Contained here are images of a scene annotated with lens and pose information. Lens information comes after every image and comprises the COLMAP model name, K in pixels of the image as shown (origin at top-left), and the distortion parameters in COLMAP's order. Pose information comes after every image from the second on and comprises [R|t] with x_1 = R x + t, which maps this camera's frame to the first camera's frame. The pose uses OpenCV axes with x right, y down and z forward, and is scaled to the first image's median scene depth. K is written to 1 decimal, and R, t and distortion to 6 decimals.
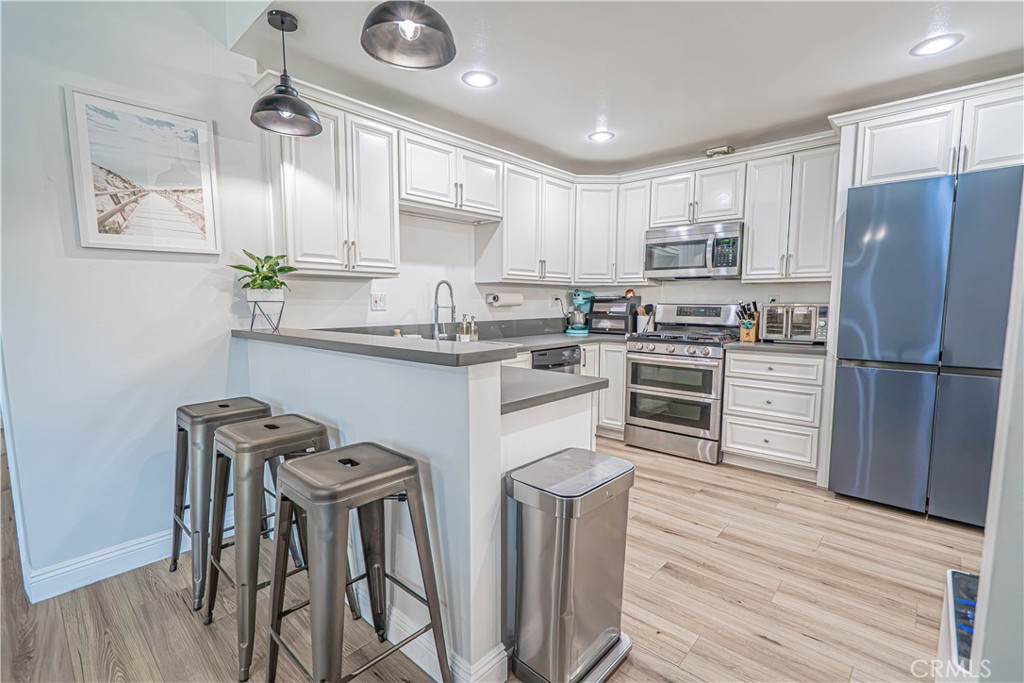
lens RADIAL K [[460.3, 0, 518.9], [0, 460.3, 345.5], [0, 0, 1]] dist [-0.007868, 0.002020]
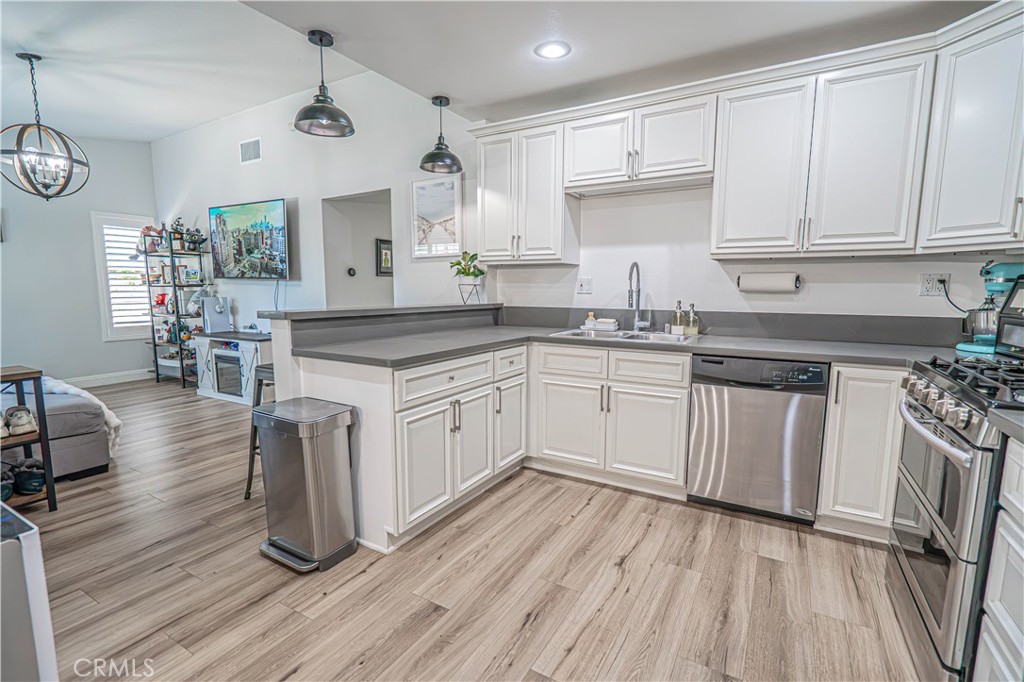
lens RADIAL K [[460.3, 0, 513.6], [0, 460.3, 349.2], [0, 0, 1]] dist [-0.007868, 0.002020]
pose [[0.214833, 0.130545, -0.967887, 0.682761], [-0.097930, 0.988911, 0.111644, -0.049359], [0.971729, 0.070800, 0.225235, 0.576918]]
